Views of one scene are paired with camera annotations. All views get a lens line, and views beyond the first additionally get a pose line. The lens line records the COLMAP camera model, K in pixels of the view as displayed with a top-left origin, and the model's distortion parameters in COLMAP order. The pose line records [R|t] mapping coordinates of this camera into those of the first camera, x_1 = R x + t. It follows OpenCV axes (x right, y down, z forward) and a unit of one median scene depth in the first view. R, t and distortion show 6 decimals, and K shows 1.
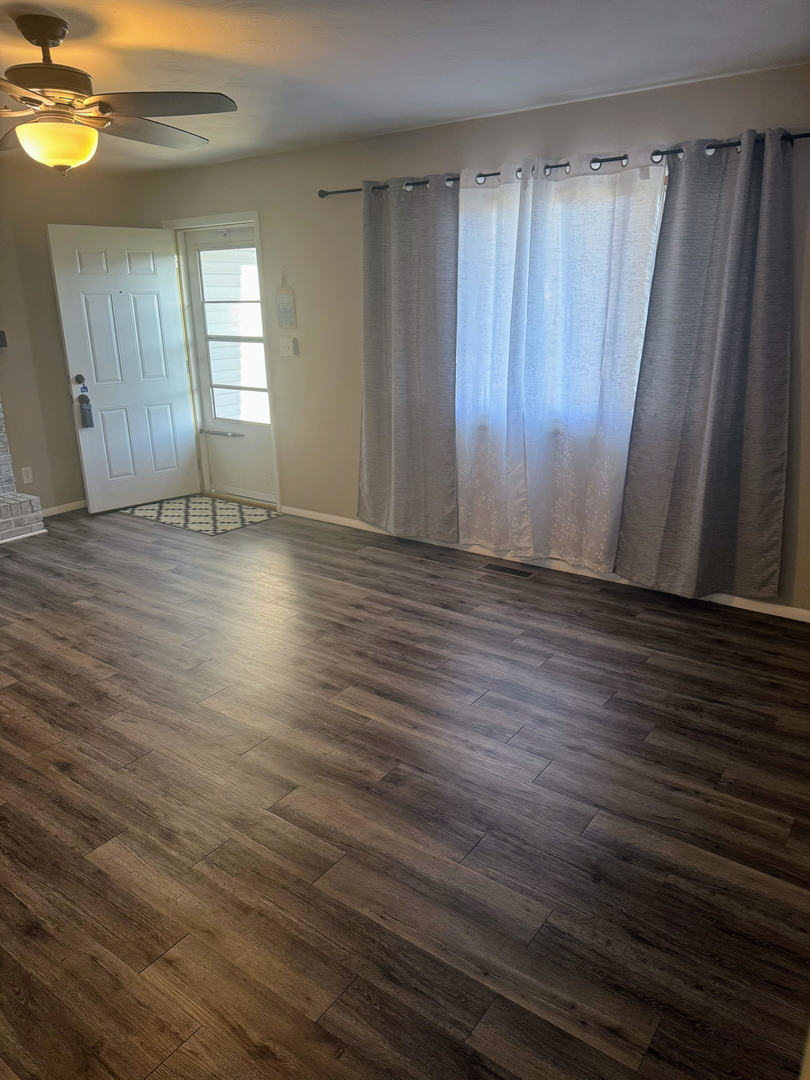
lens RADIAL K [[758.9, 0, 402.6], [0, 758.9, 544.8], [0, 0, 1]] dist [0.105300, -0.167083]
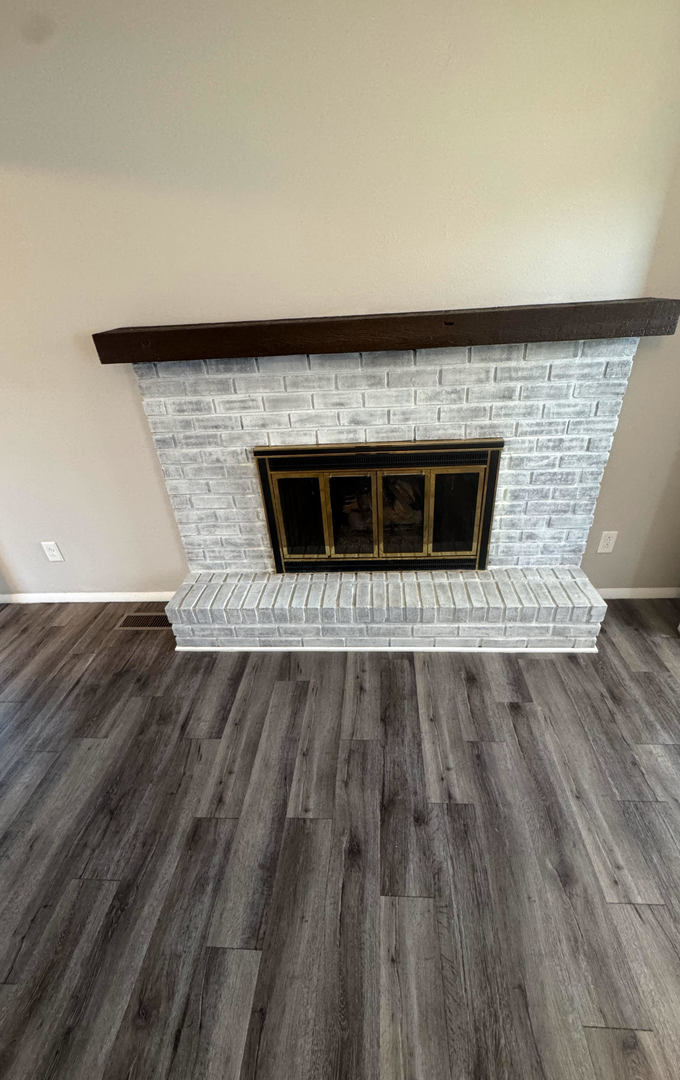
lens RADIAL K [[442.9, 0, 344.9], [0, 442.9, 553.8], [0, 0, 1]] dist [-0.011024, -0.000035]
pose [[0.541202, 0.423962, -0.726194, -0.347579], [-0.211213, 0.904449, 0.370622, -0.181146], [0.813935, -0.047199, 0.579036, 0.631291]]
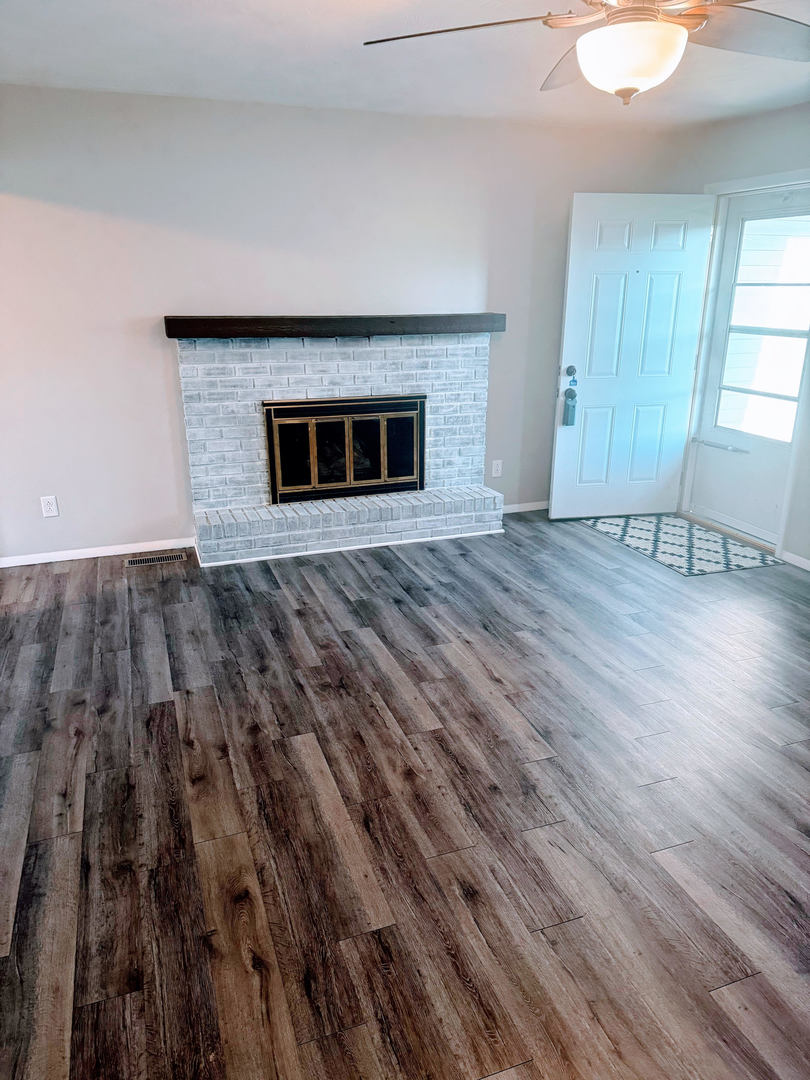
lens RADIAL K [[758.9, 0, 402.6], [0, 758.9, 544.8], [0, 0, 1]] dist [0.105300, -0.167083]
pose [[0.832210, 0.194614, -0.519183, -0.082568], [-0.183143, 0.980305, 0.073900, -0.047801], [0.523340, 0.033585, 0.851462, 0.151570]]
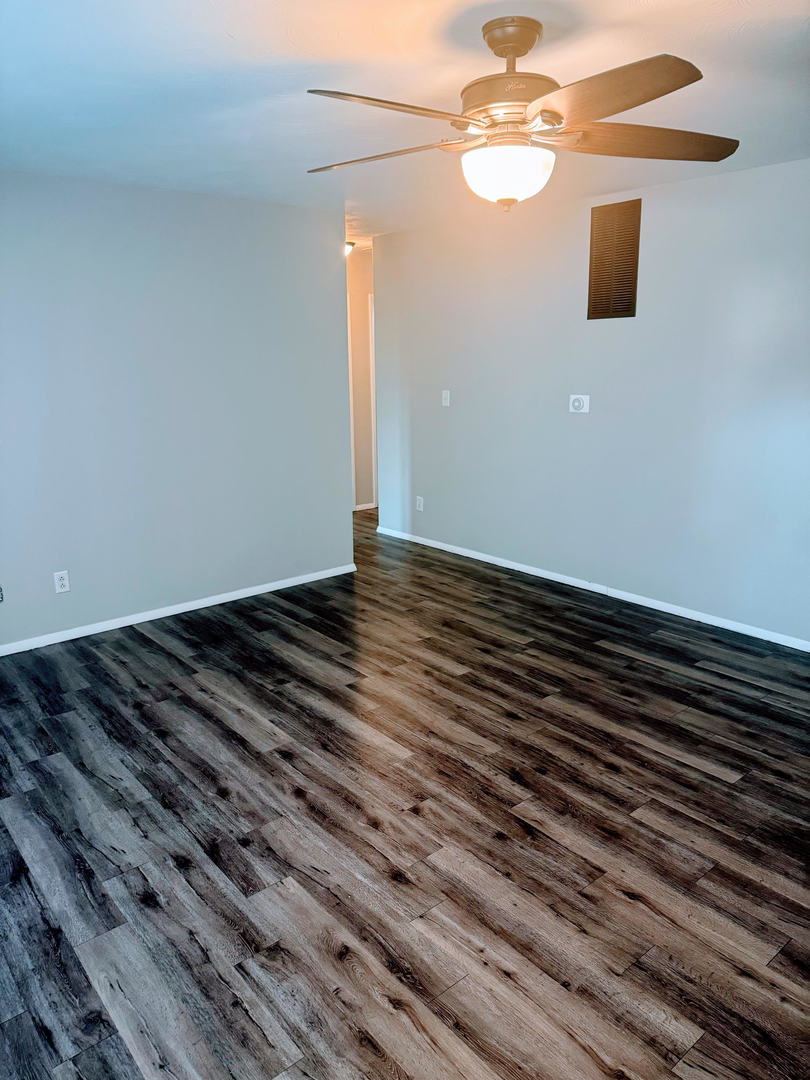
lens RADIAL K [[758.9, 0, 402.6], [0, 758.9, 544.8], [0, 0, 1]] dist [0.105300, -0.167083]
pose [[-0.970900, -0.032073, 0.237329, -0.276641], [0.099215, 0.848080, 0.520497, -0.315954], [-0.217968, 0.528897, -0.820218, 0.966787]]
